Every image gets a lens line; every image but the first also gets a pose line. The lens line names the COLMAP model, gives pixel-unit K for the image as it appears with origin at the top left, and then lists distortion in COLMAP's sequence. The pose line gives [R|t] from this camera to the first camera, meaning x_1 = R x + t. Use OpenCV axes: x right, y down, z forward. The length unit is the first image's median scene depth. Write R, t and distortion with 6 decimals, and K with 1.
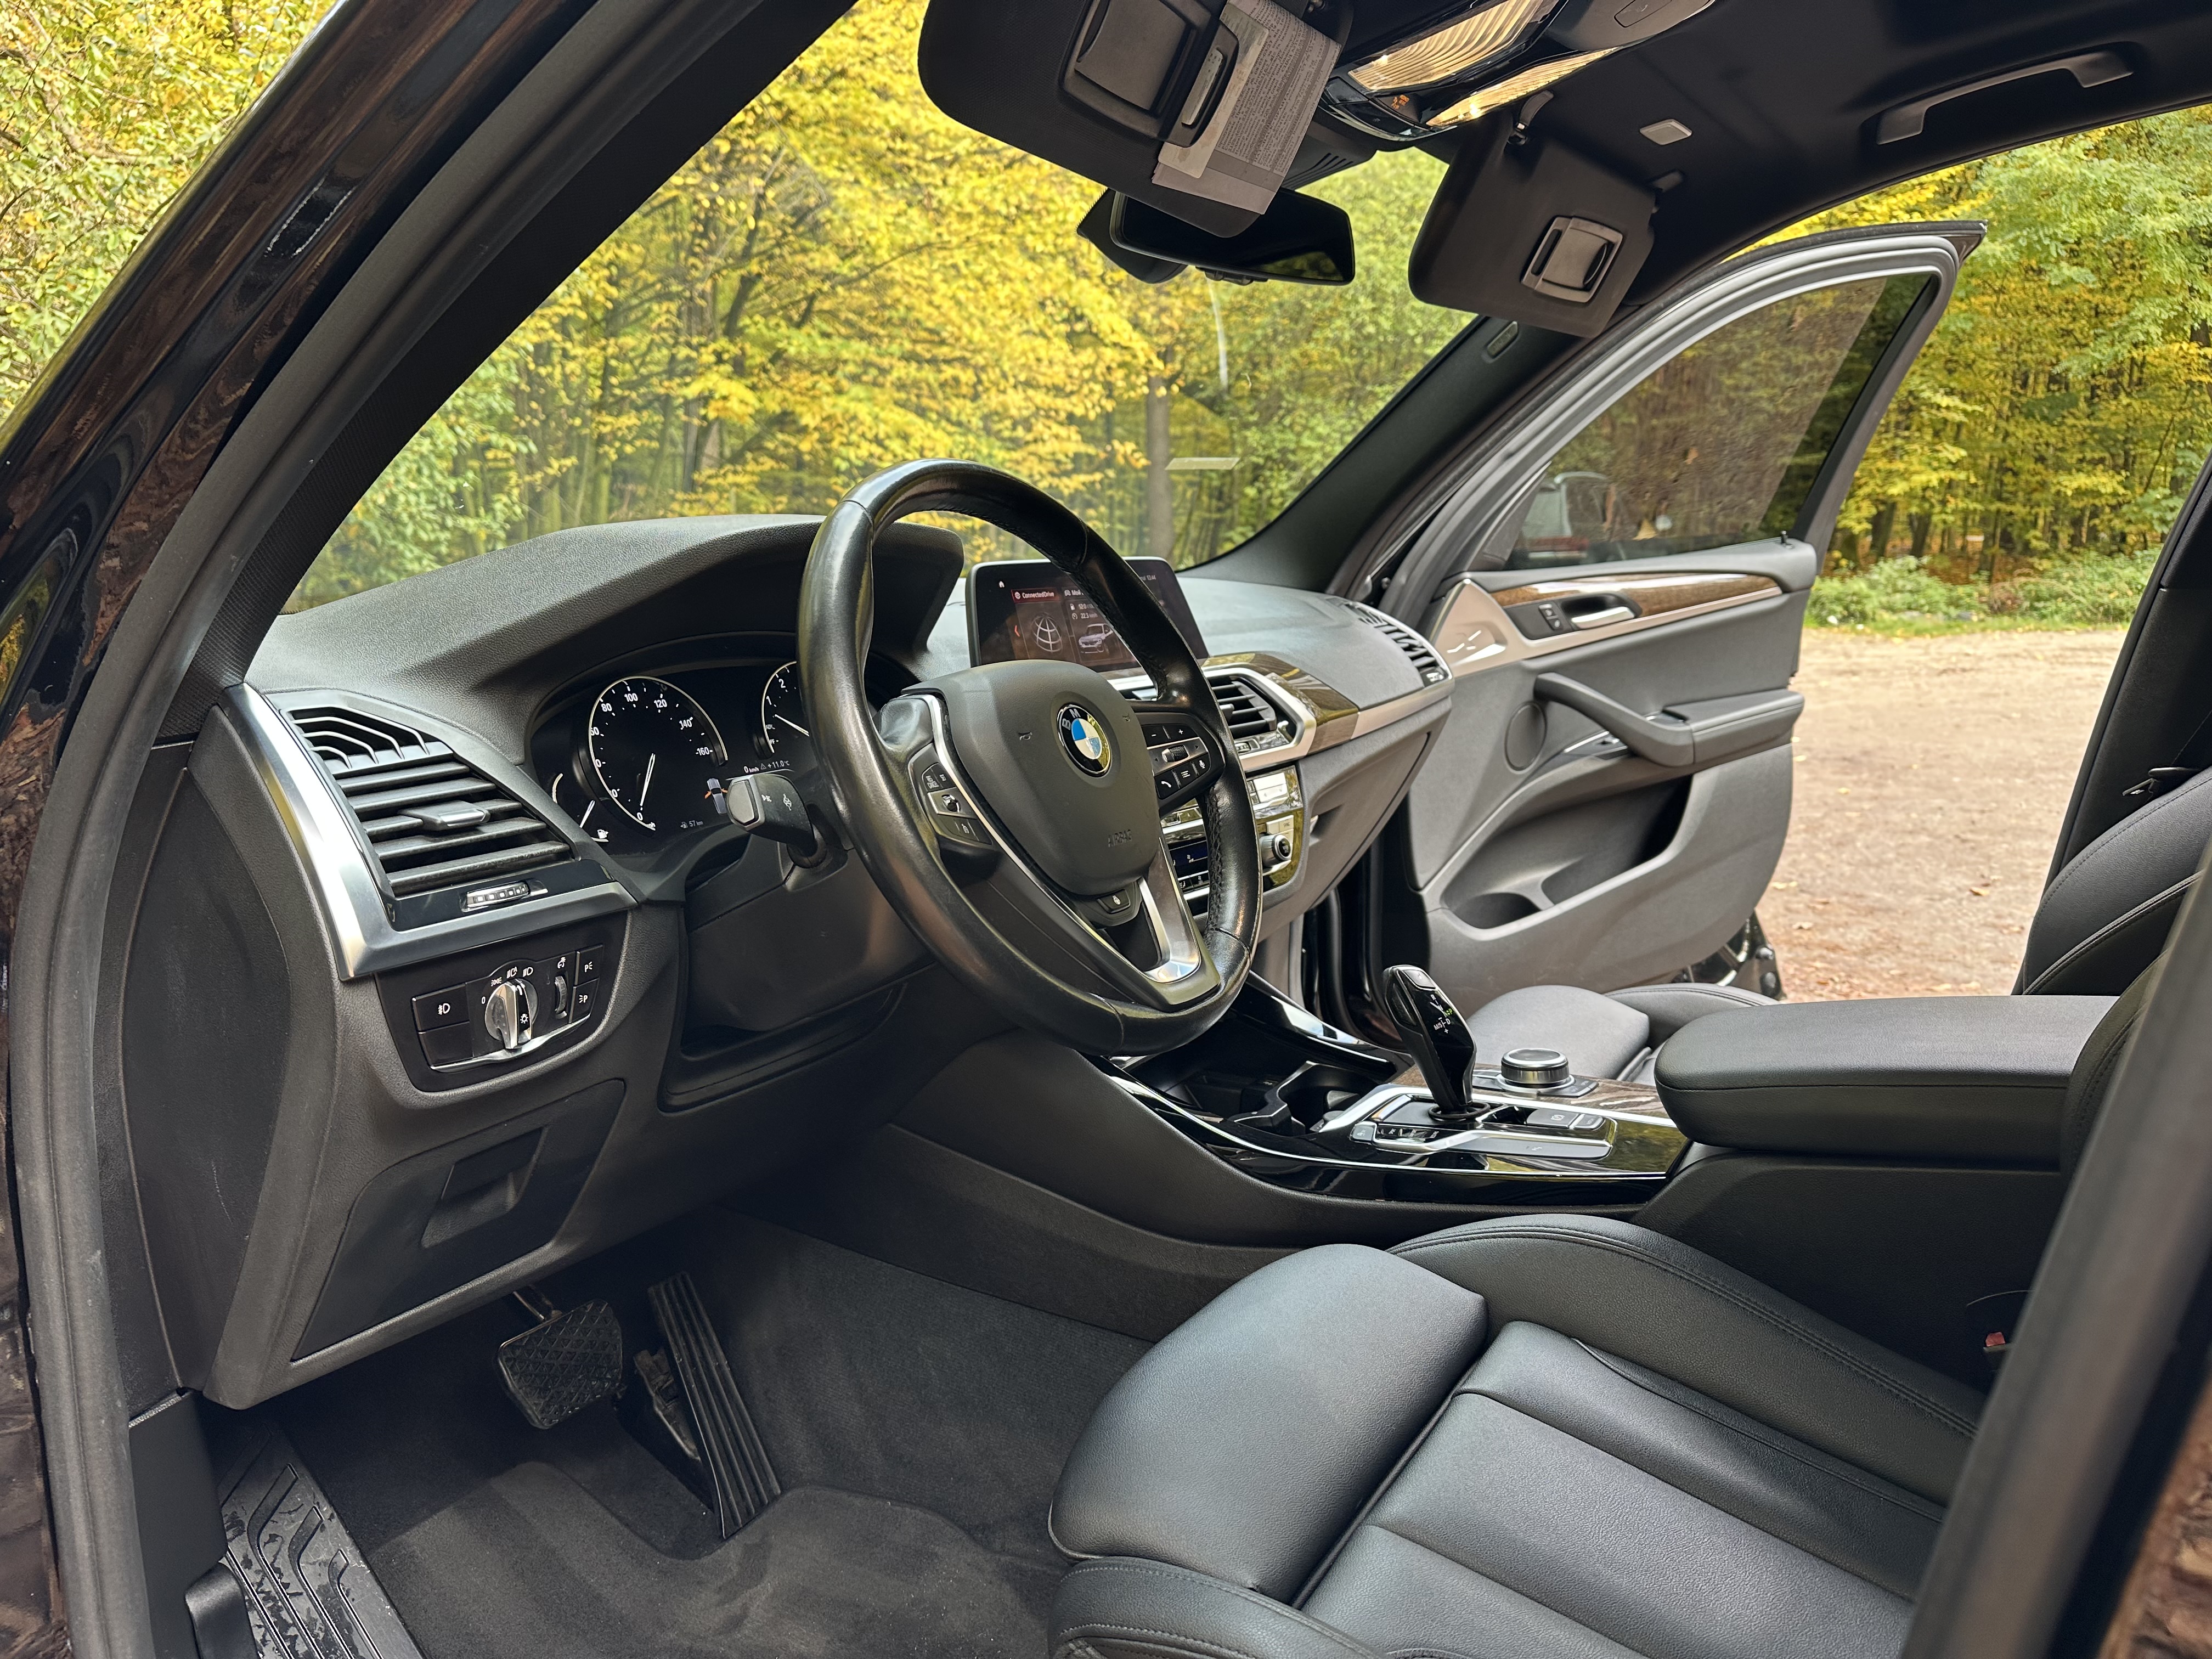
lens RADIAL K [[1577.5, 0, 1106.0], [0, 1577.5, 829.5], [0, 0, 1]] dist [0.098832, -0.128783]
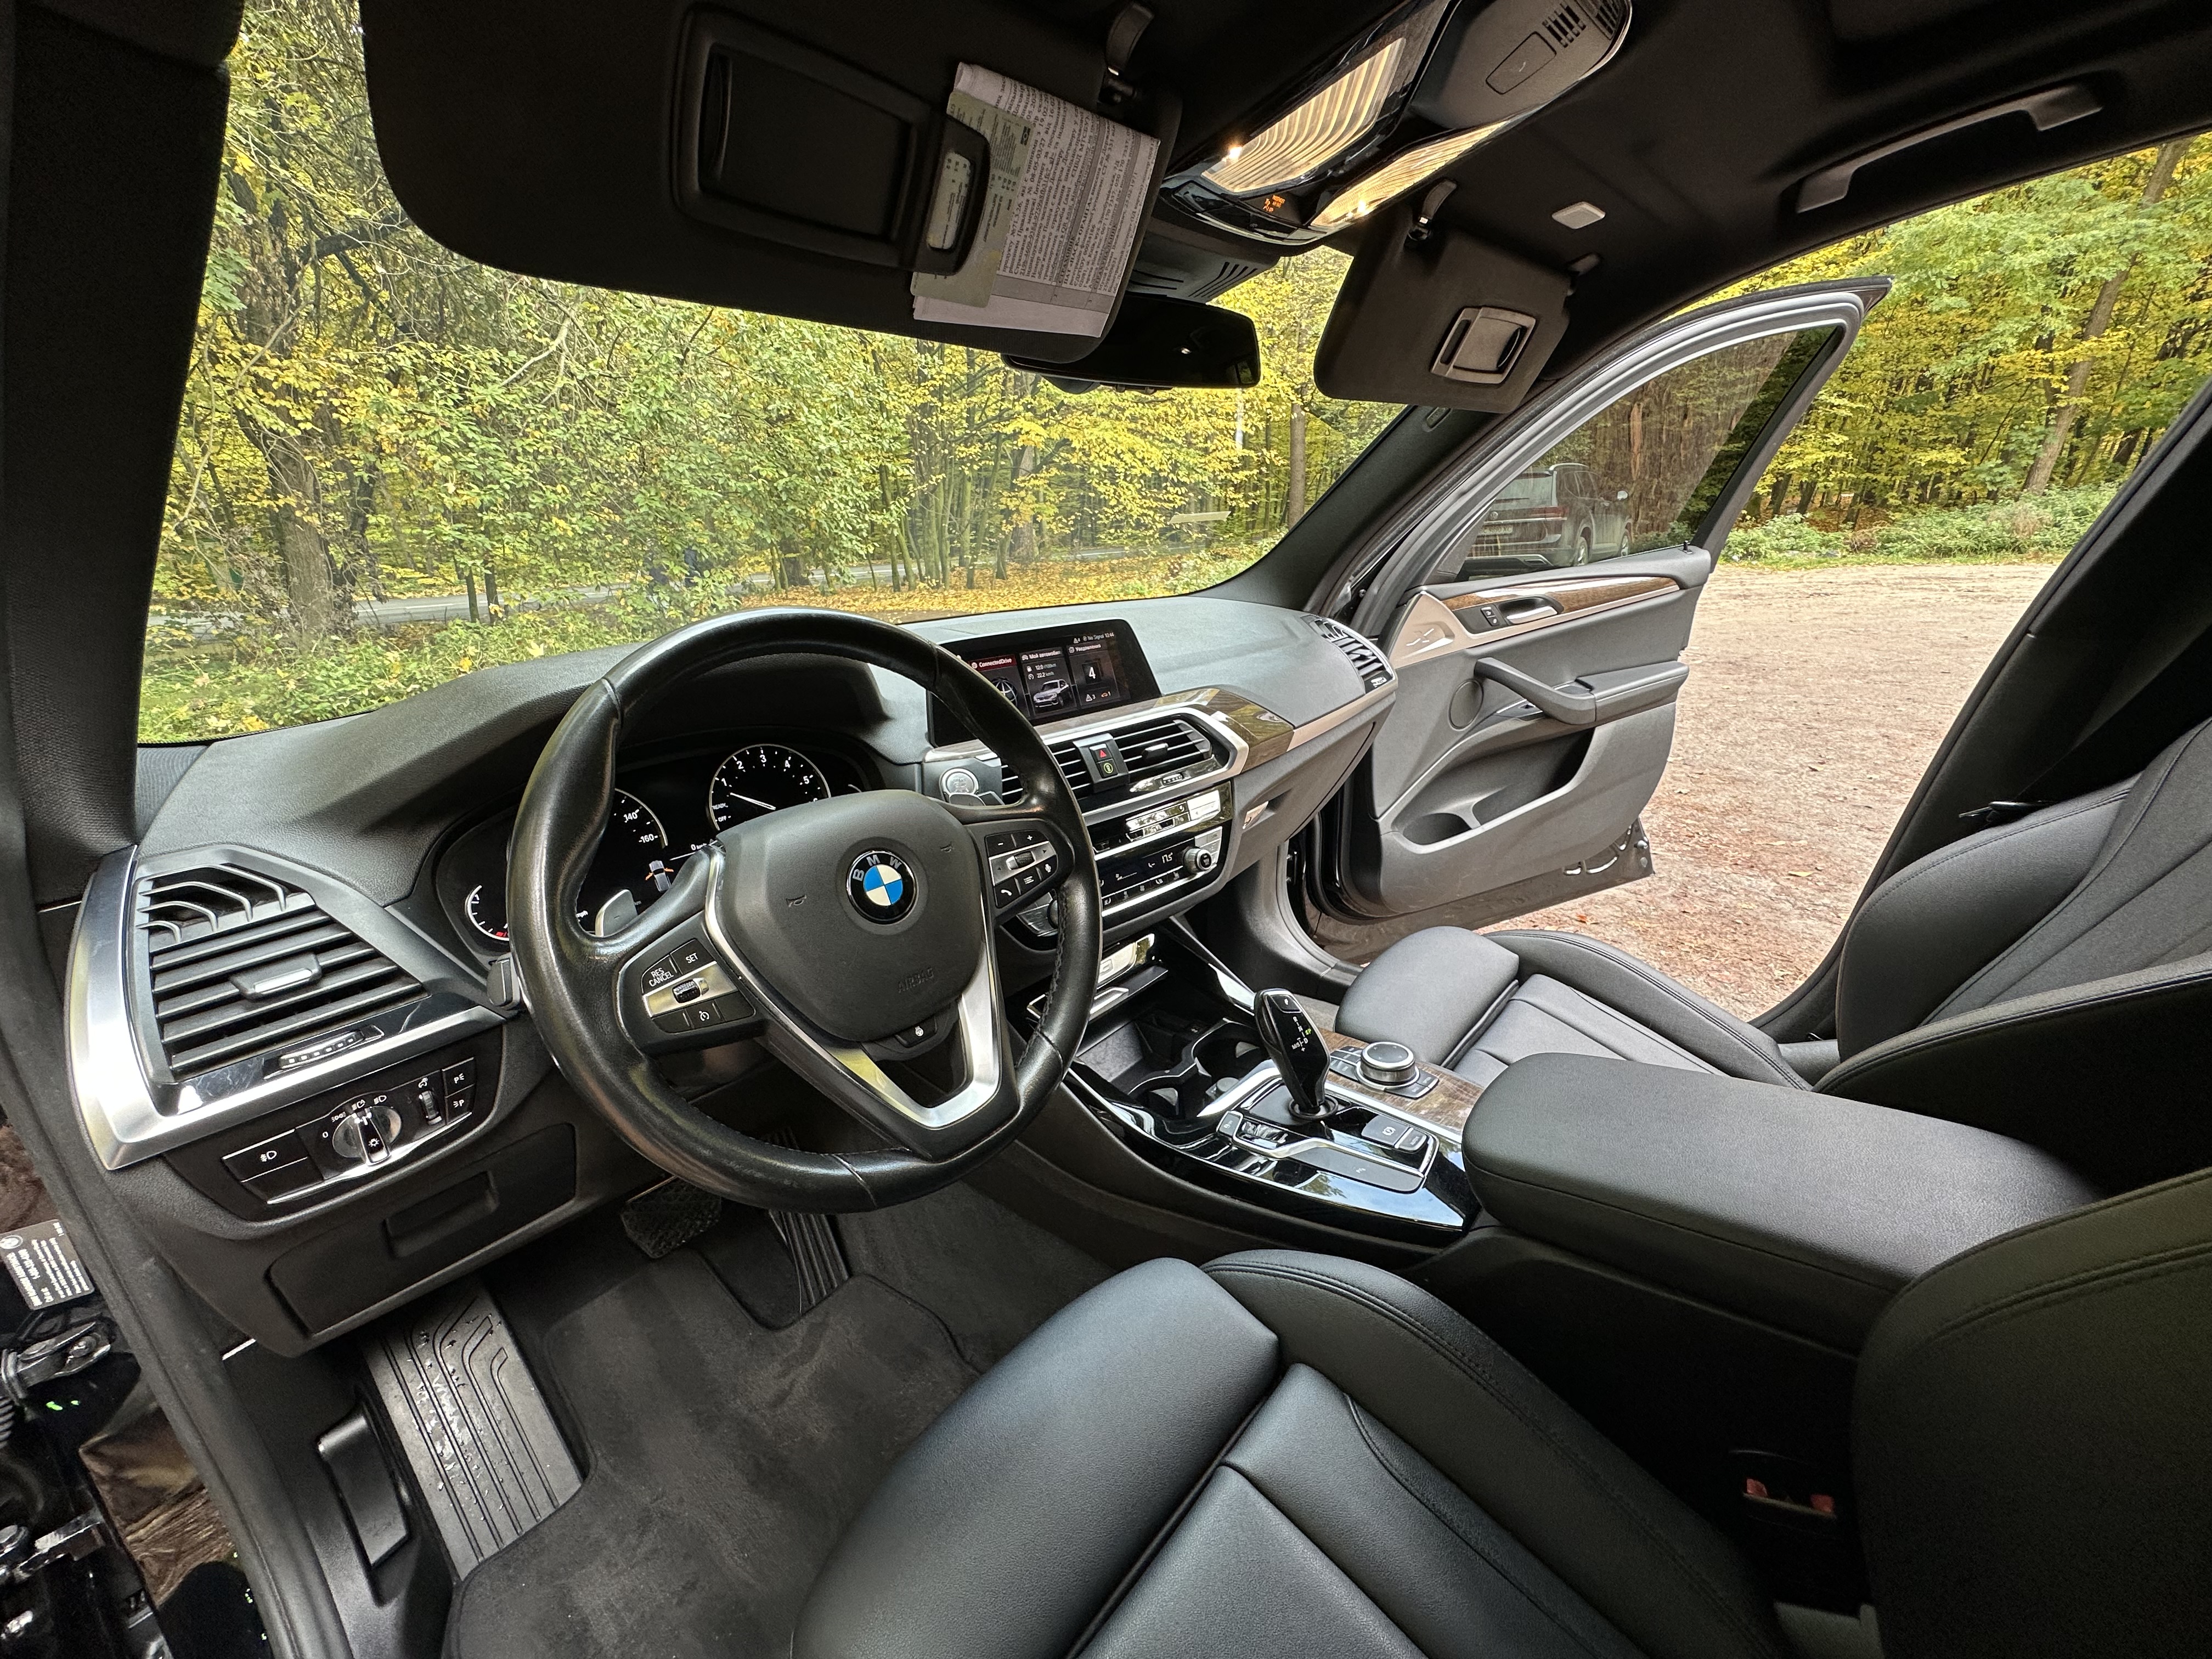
lens RADIAL K [[889.3, 0, 1109.7], [0, 889.3, 828.8], [0, 0, 1]] dist [-0.000168, -0.000039]
pose [[0.985235, 0.034074, -0.167782, 0.089612], [-0.005857, 0.986129, 0.165878, -0.074412], [0.171107, -0.162446, 0.971768, 0.176191]]
